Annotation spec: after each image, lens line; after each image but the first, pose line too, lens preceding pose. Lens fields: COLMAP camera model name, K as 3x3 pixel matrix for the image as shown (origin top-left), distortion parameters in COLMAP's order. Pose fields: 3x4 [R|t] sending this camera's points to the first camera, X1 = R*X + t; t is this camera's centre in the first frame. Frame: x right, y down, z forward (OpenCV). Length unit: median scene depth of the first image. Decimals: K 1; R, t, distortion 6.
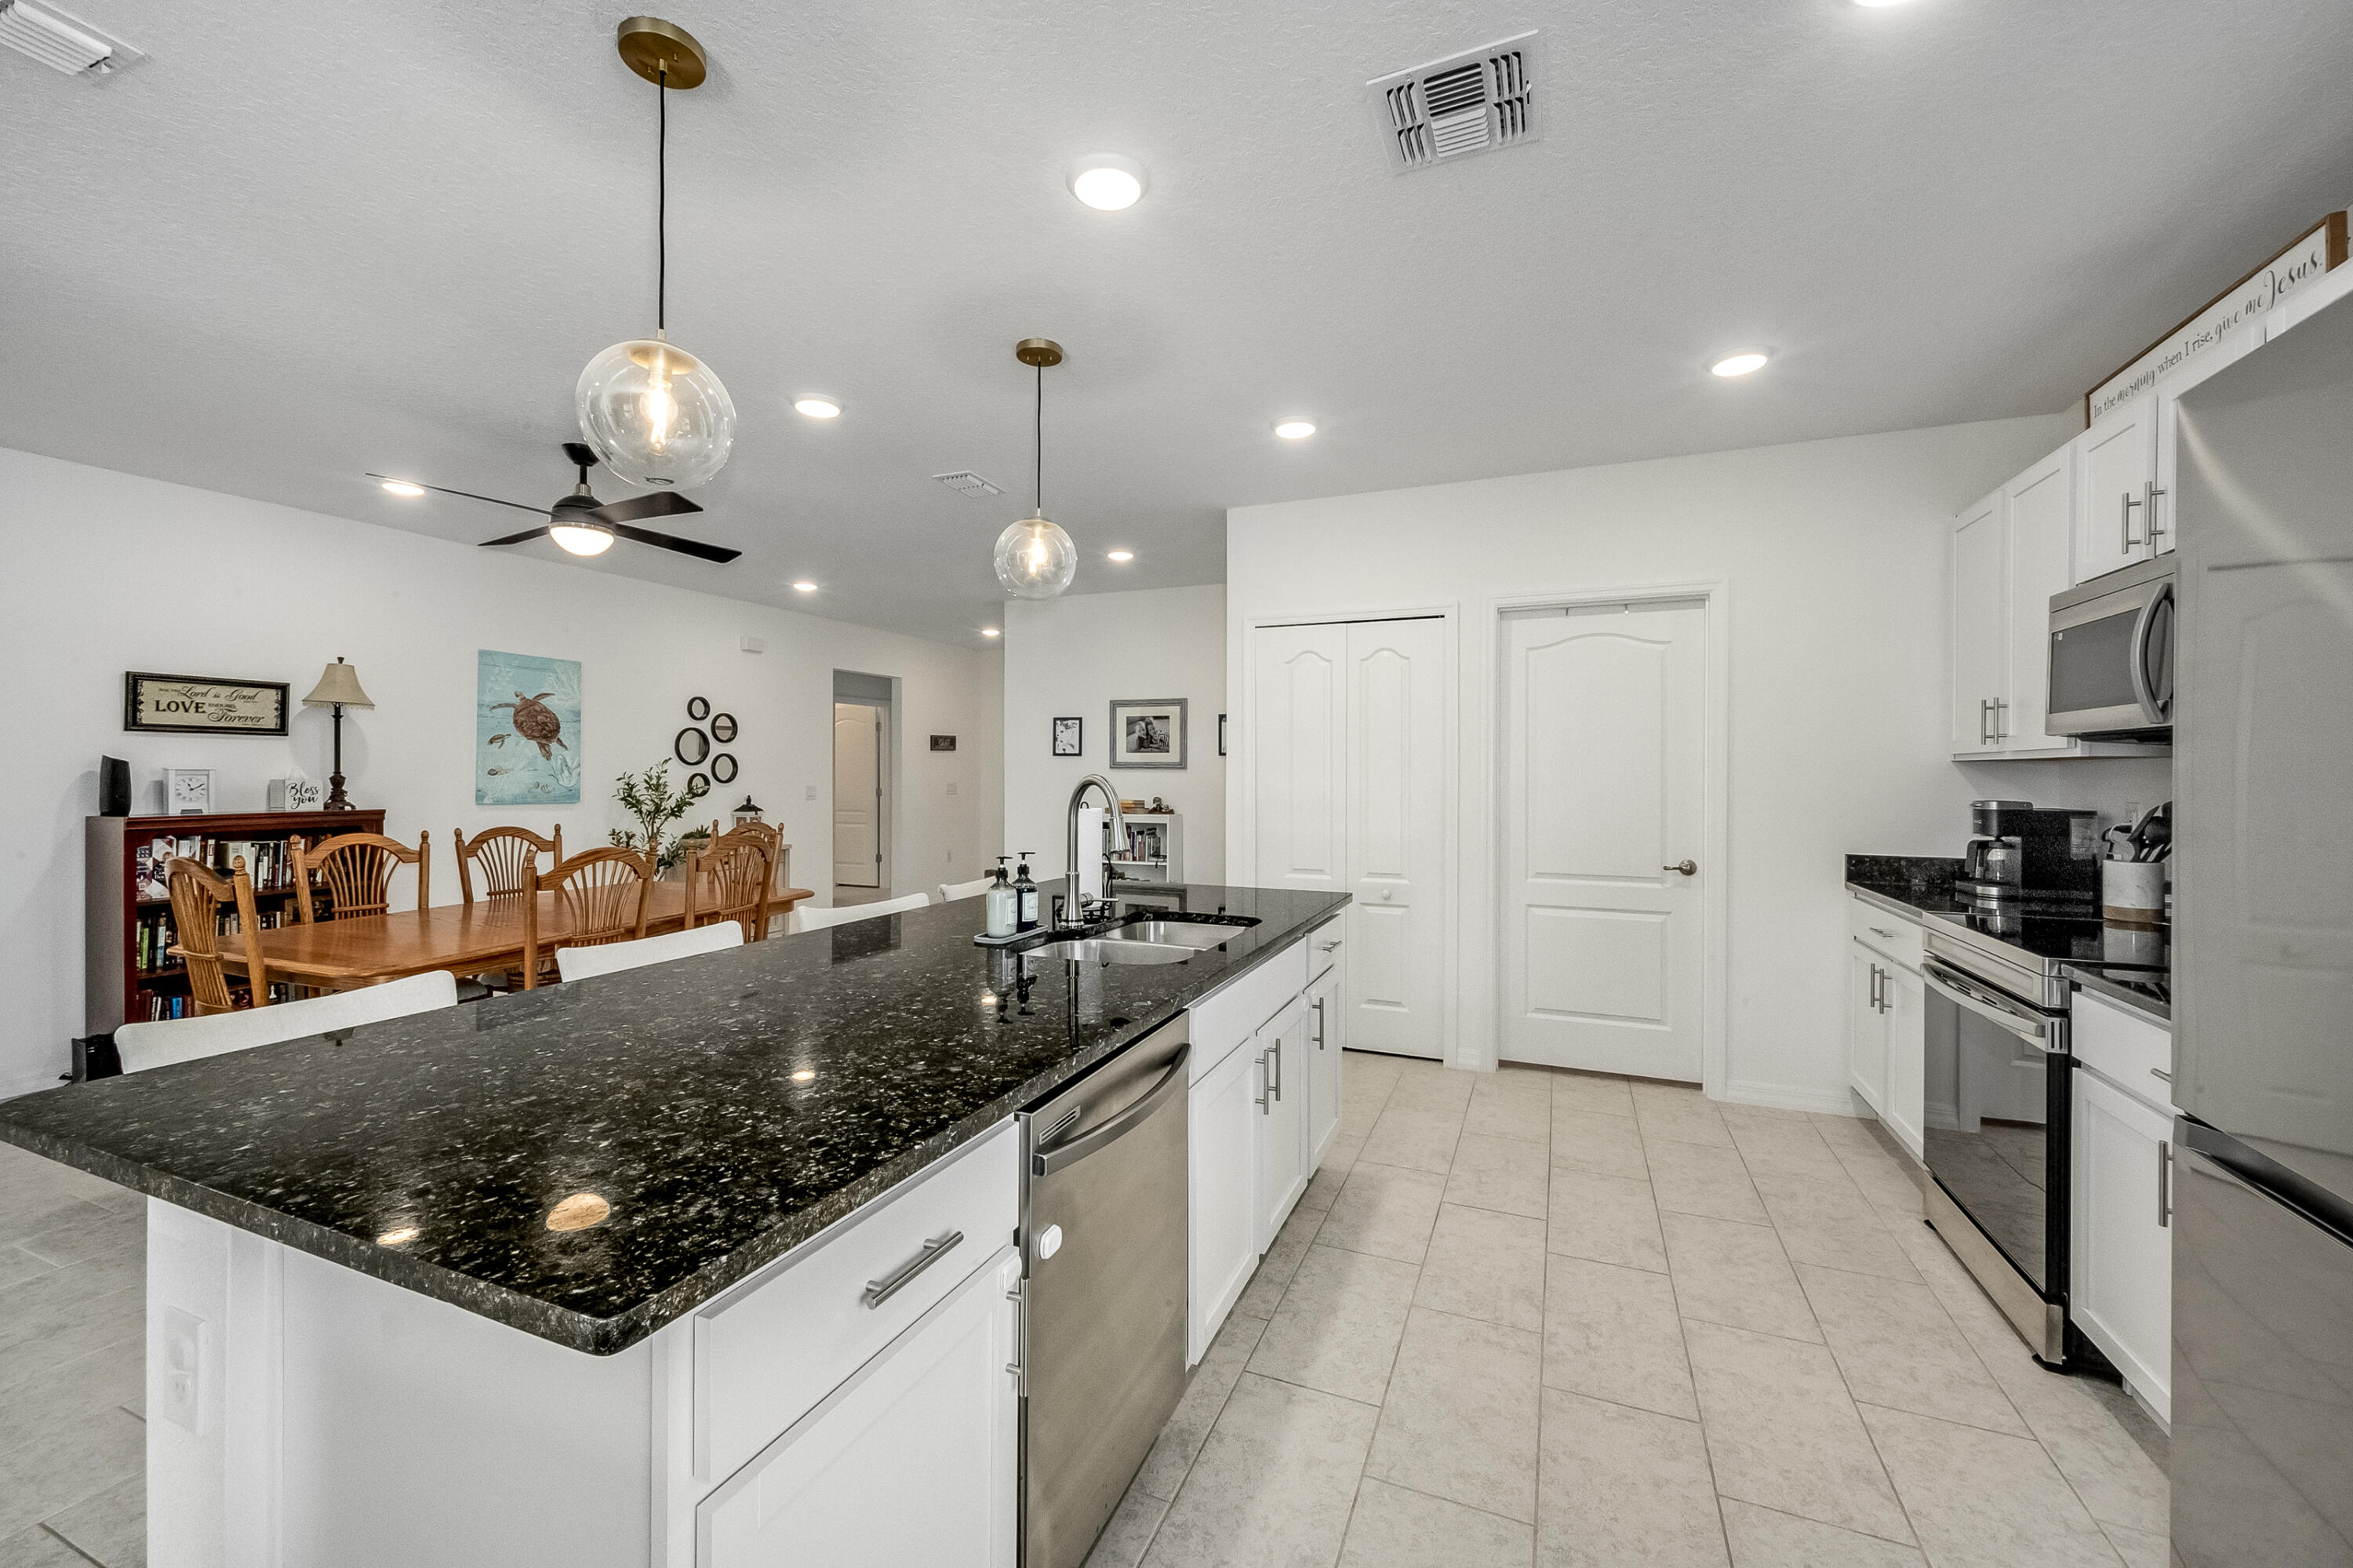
lens RADIAL K [[930.7, 0, 1172.3], [0, 930.7, 781.0], [0, 0, 1]] dist [-0.001782, -0.000441]
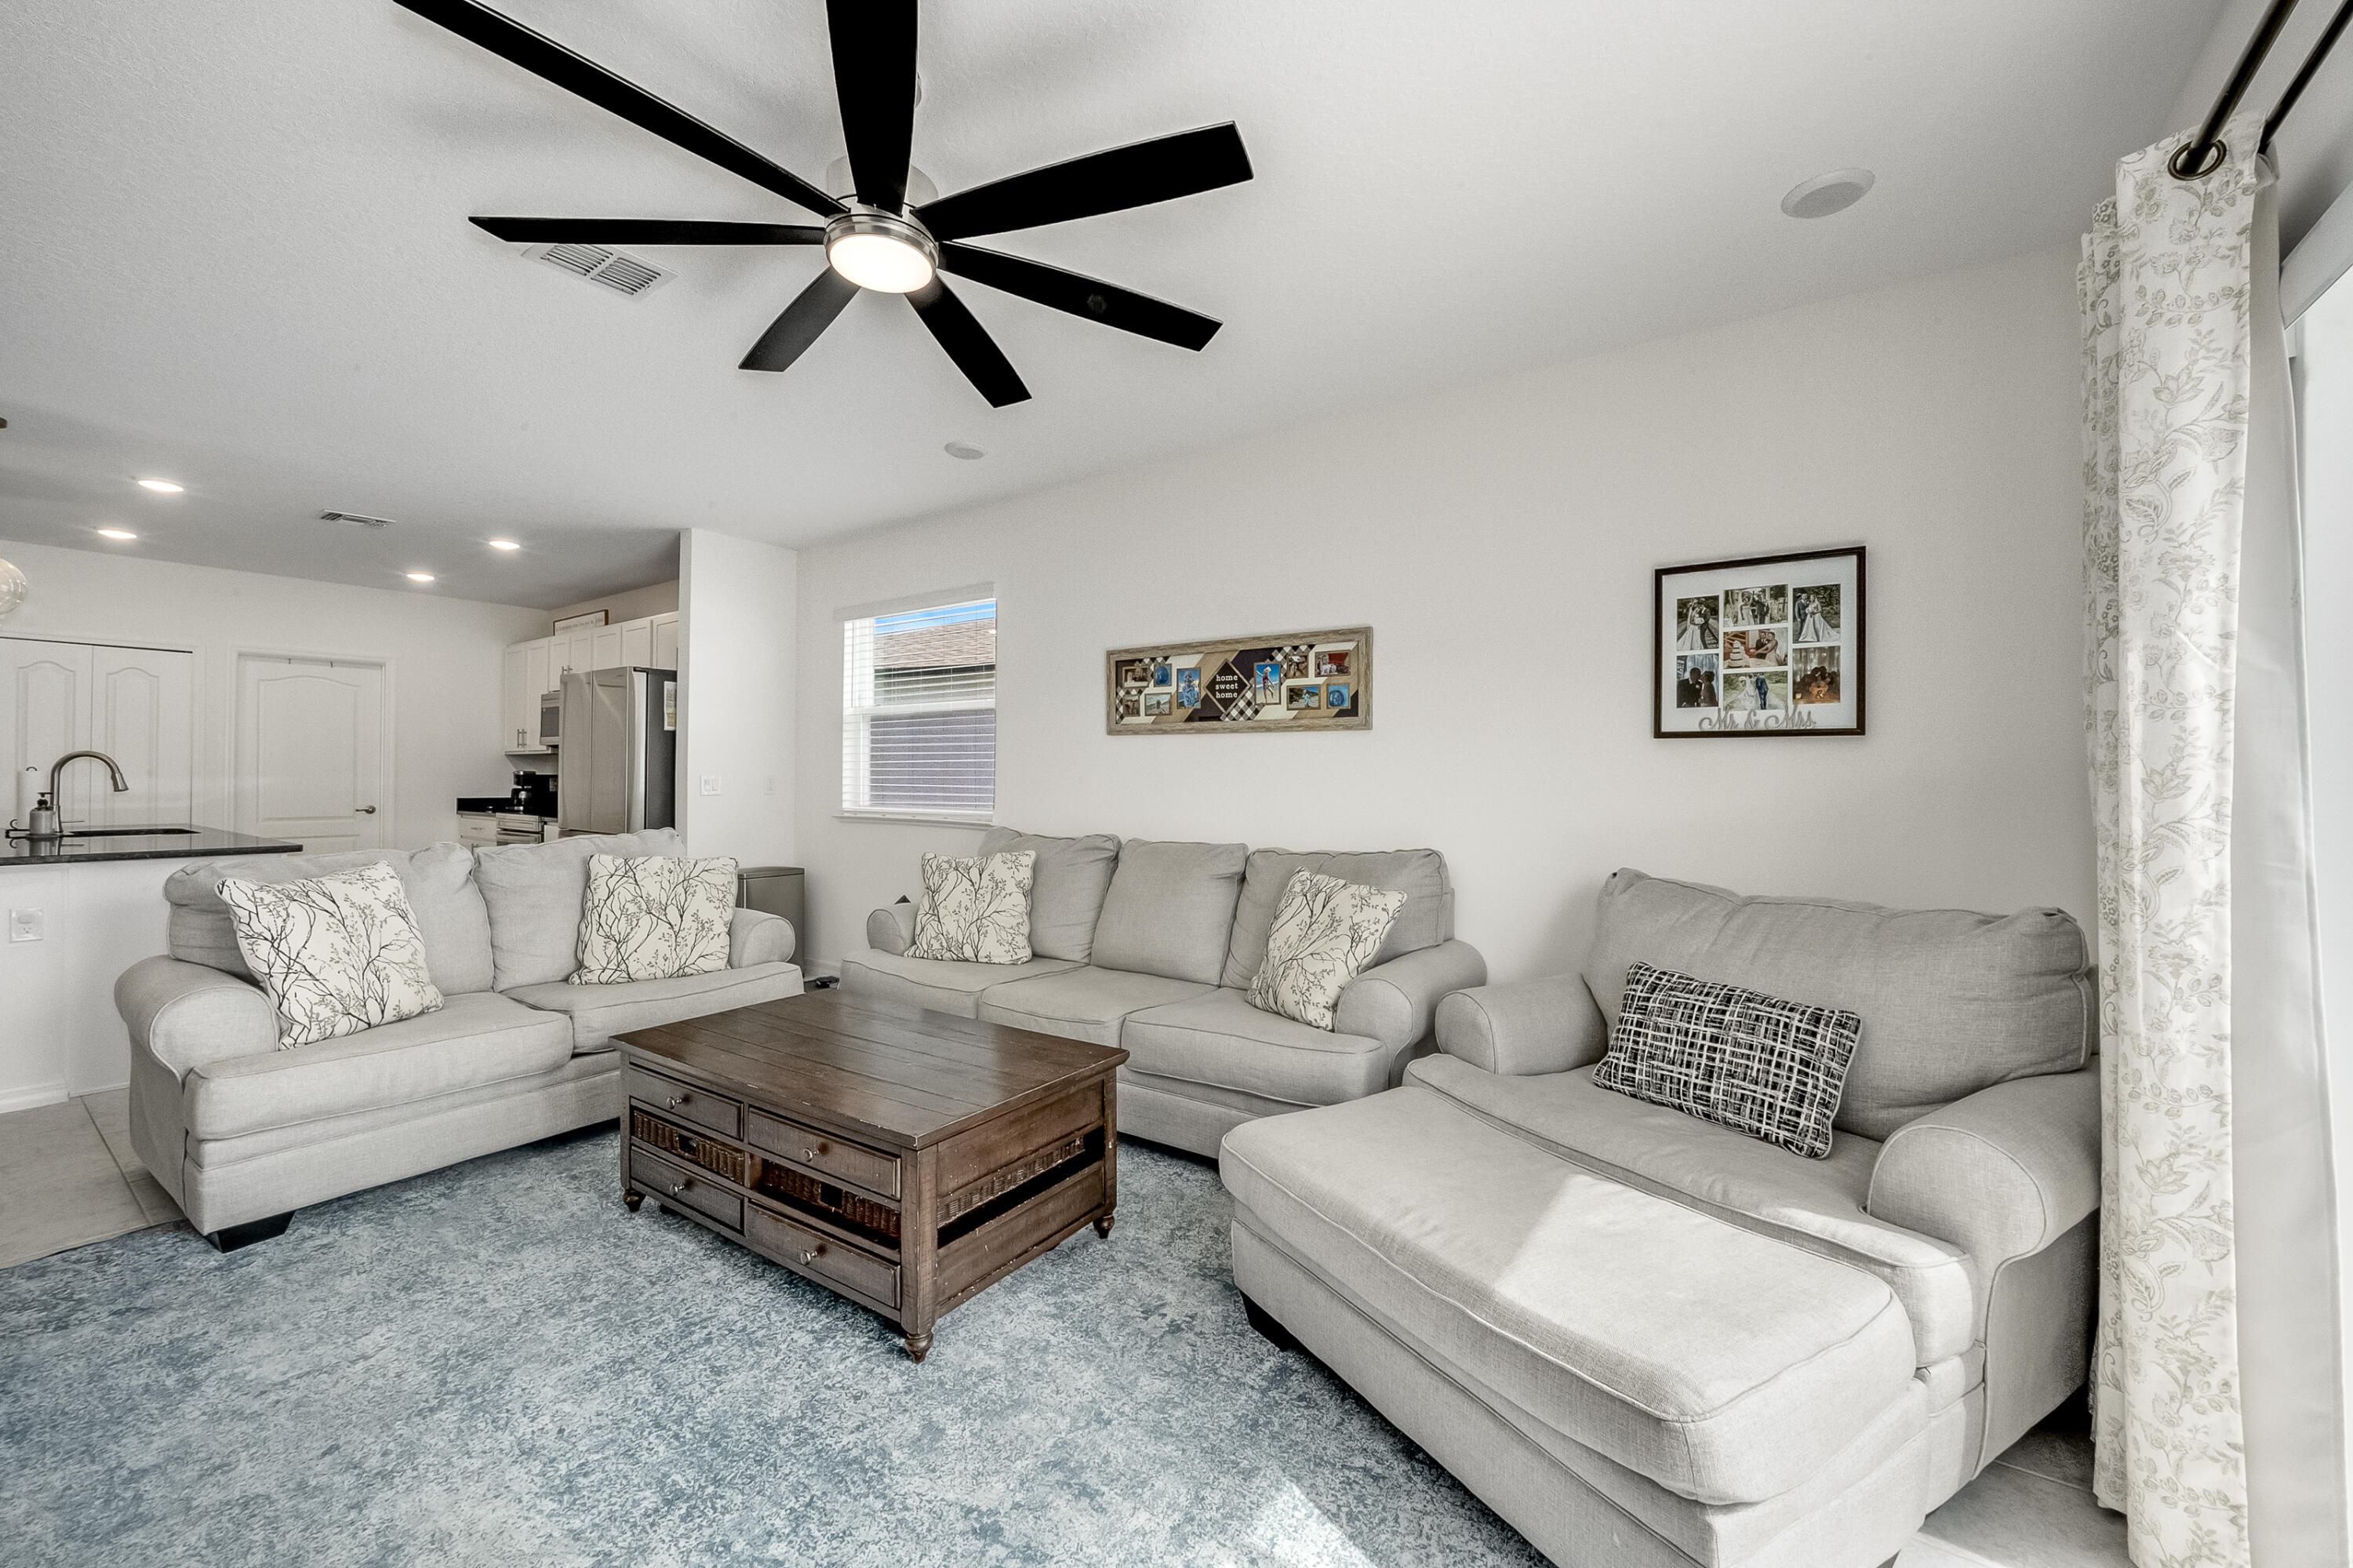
lens RADIAL K [[930.7, 0, 1172.3], [0, 930.7, 781.0], [0, 0, 1]] dist [-0.001782, -0.000441]
pose [[0.223939, -0.003036, 0.974598, -1.194460], [0.002548, 0.999994, 0.002529, 0.048552], [-0.974600, 0.001917, 0.223946, -1.300127]]
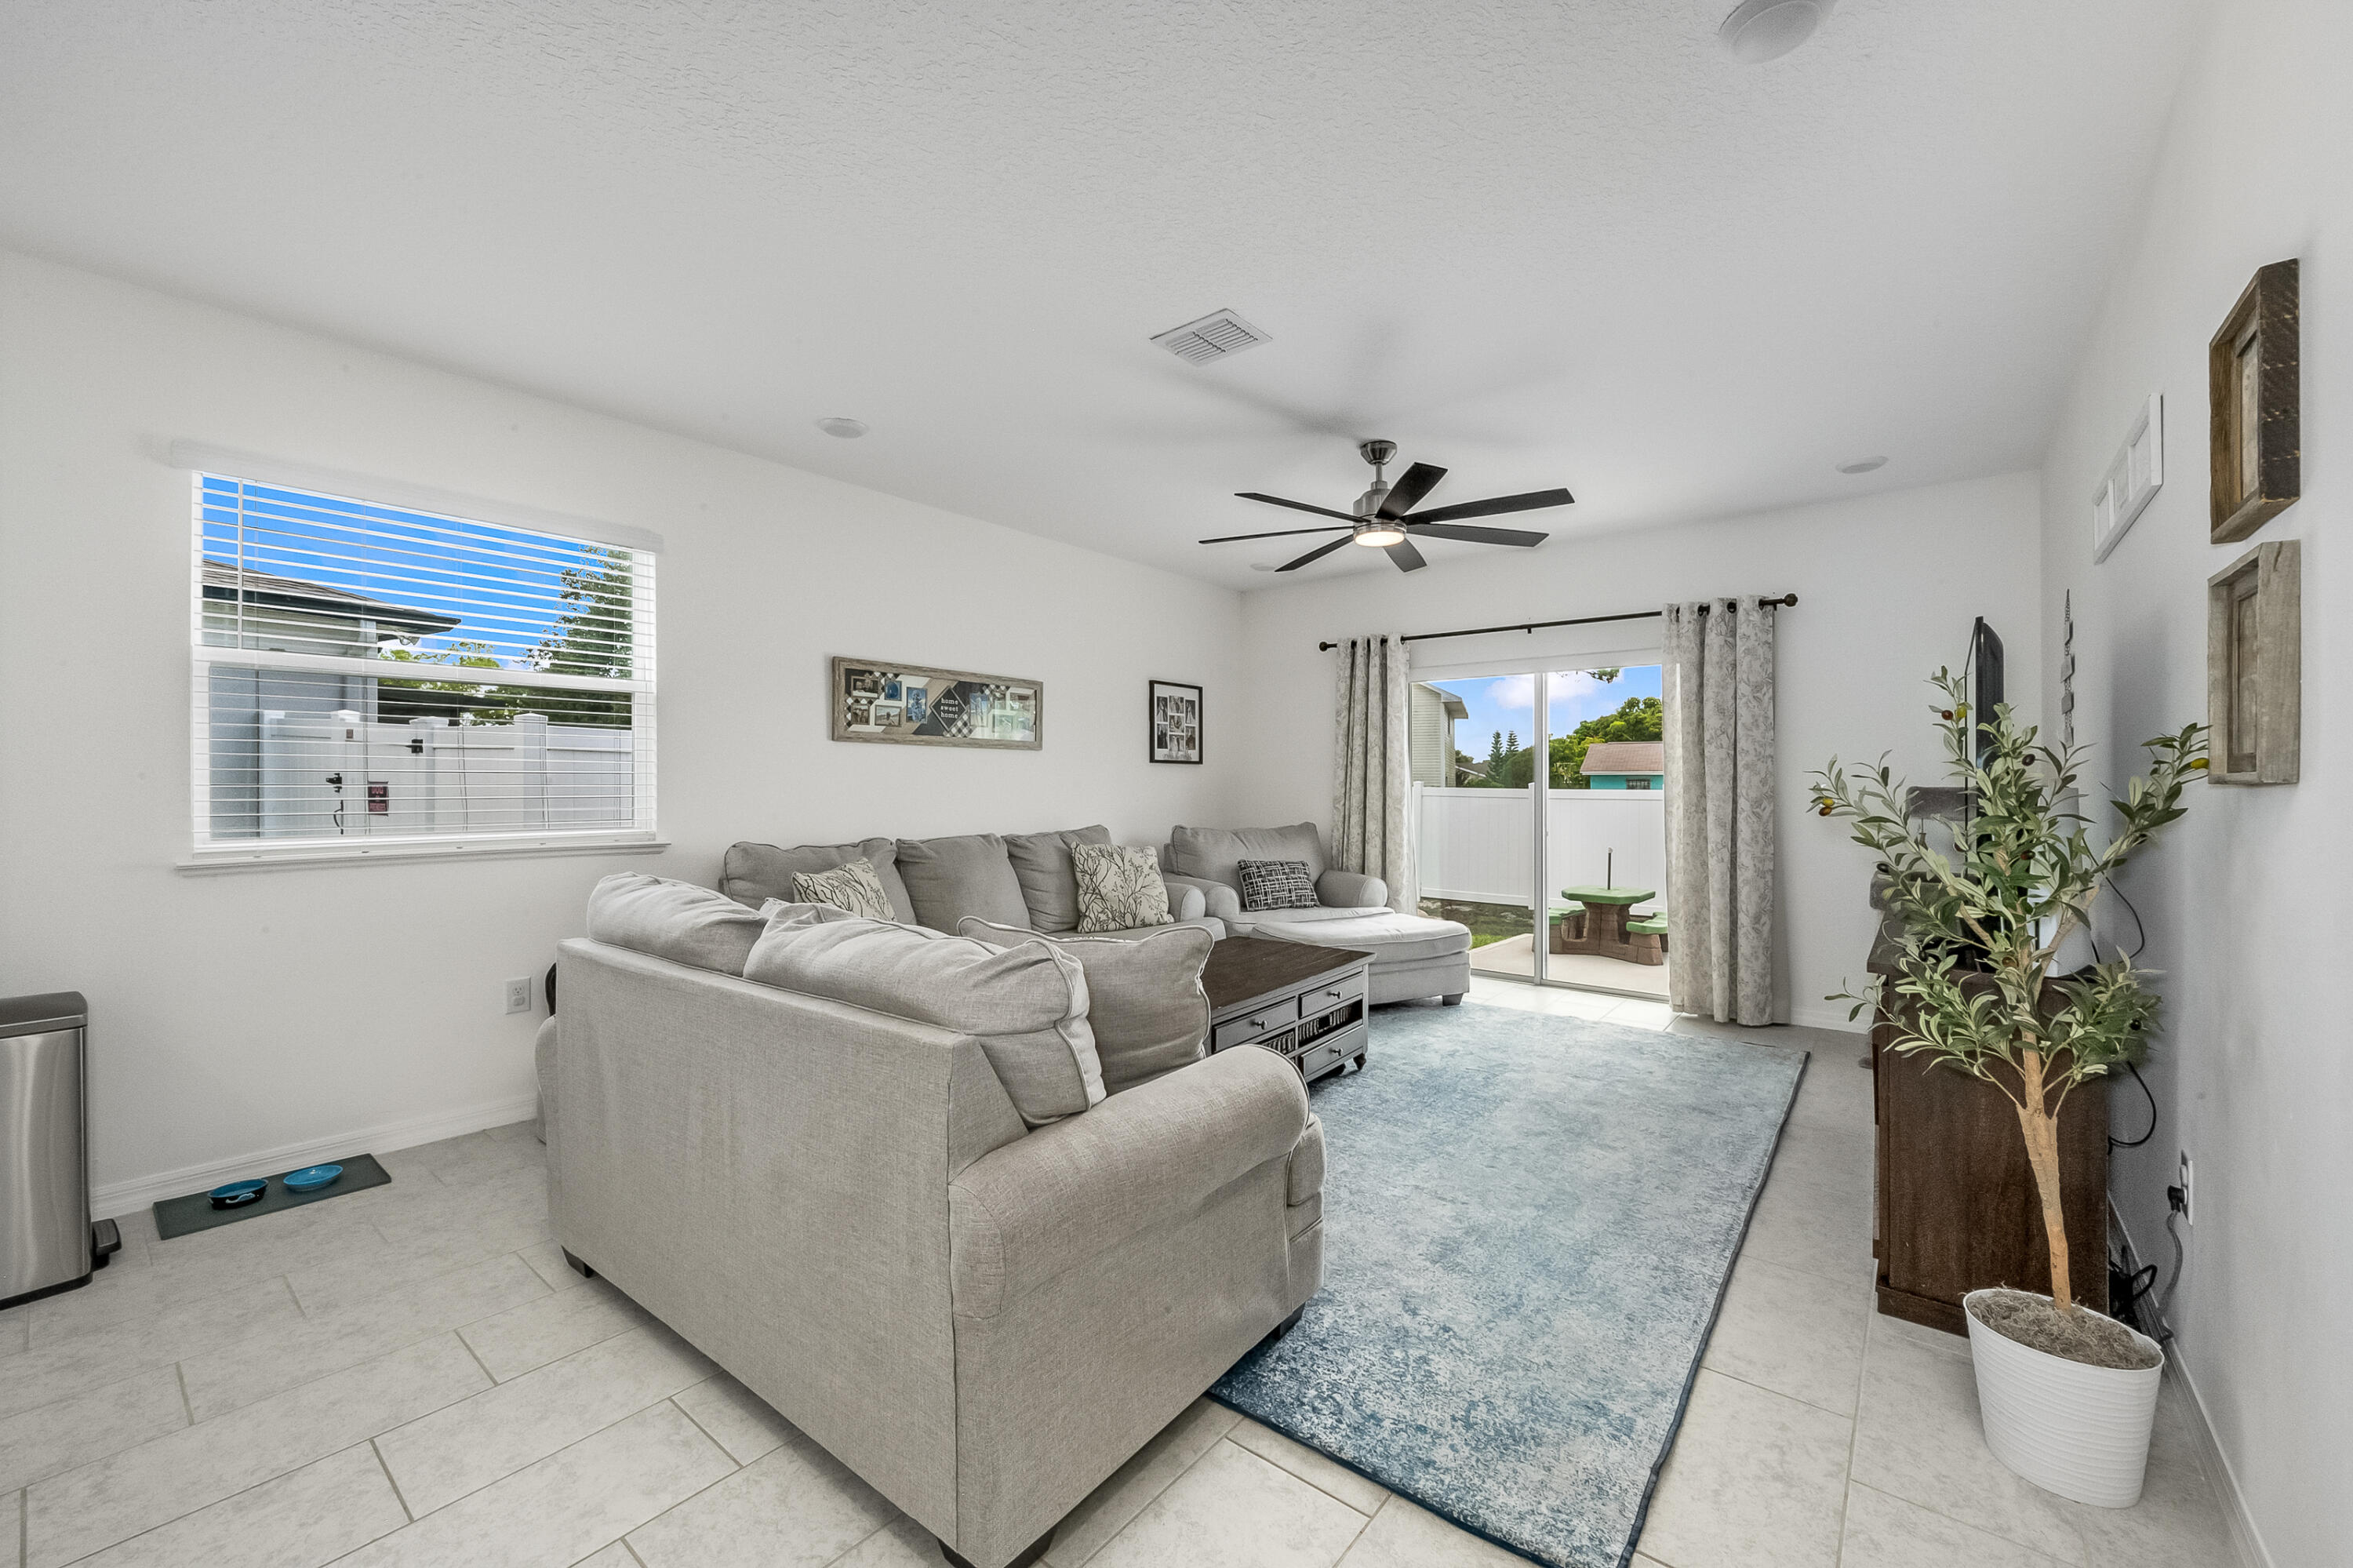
lens RADIAL K [[930.7, 0, 1172.3], [0, 930.7, 781.0], [0, 0, 1]] dist [-0.001782, -0.000441]
pose [[-0.961297, -0.002256, 0.275506, -0.690200], [-0.000536, 0.999980, 0.006319, 0.033445], [-0.275515, 0.005926, -0.961278, 0.440356]]
